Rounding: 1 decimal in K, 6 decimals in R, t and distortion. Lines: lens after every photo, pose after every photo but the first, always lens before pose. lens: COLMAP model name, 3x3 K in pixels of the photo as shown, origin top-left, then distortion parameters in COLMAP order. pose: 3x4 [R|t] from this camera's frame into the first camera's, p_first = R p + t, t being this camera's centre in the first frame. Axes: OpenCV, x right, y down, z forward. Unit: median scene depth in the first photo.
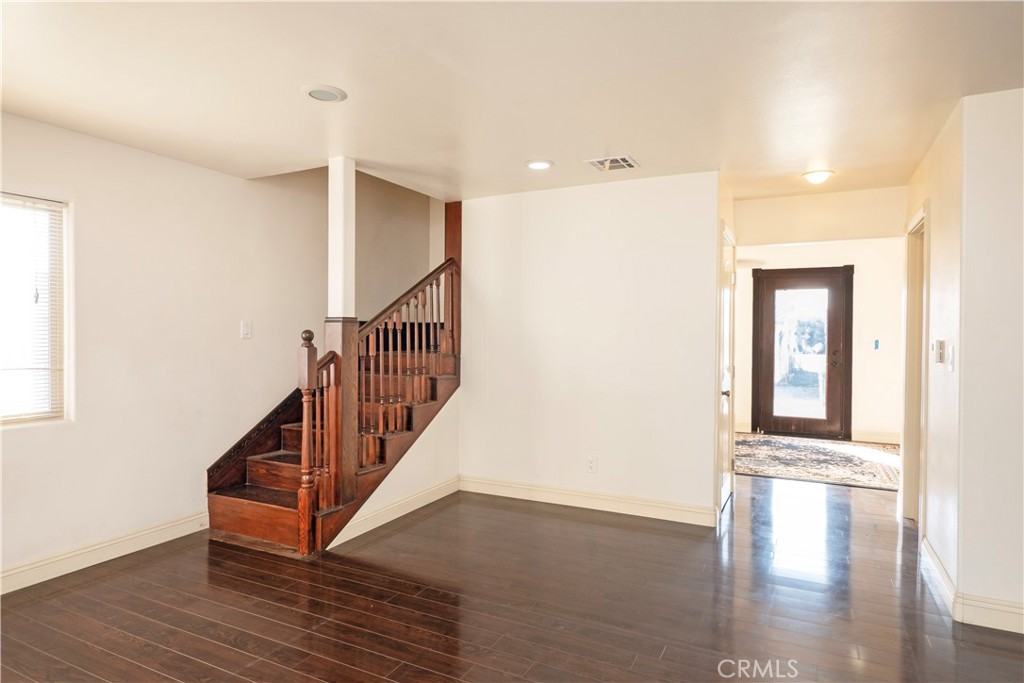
lens RADIAL K [[571.3, 0, 512.0], [0, 571.3, 341.5], [0, 0, 1]] dist [0.001857, 0.000092]
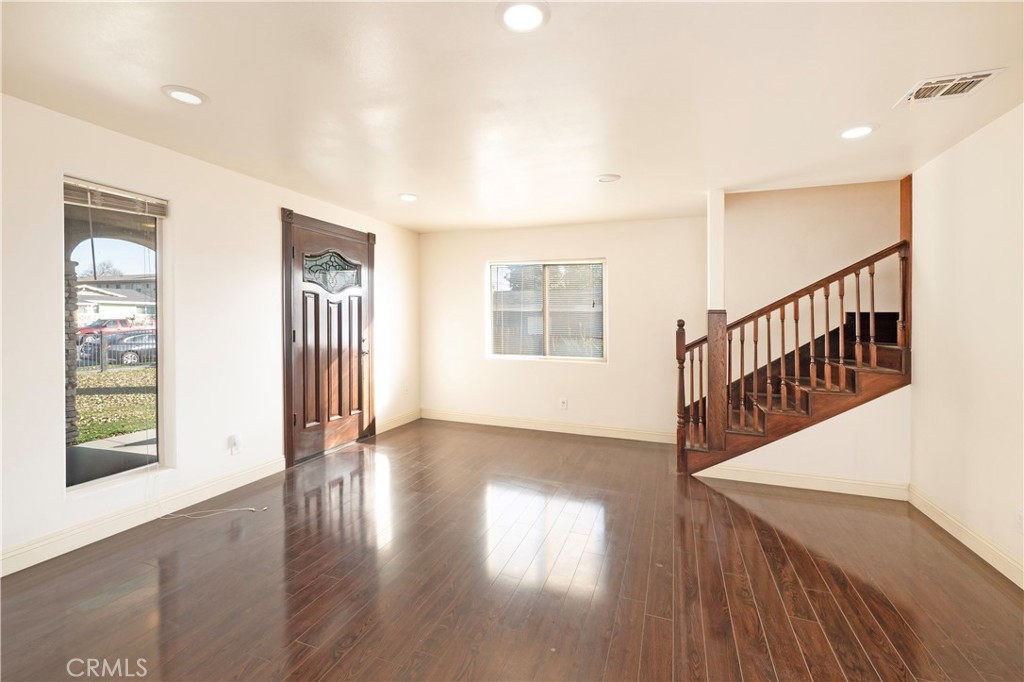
lens RADIAL K [[438.3, 0, 516.2], [0, 438.3, 317.4], [0, 0, 1]] dist [0.000460, 0.000158]
pose [[0.105060, -0.000947, -0.994465, 0.649298], [-0.014621, 0.999890, -0.002497, -0.015916], [0.994358, 0.014802, 0.105034, 0.411790]]
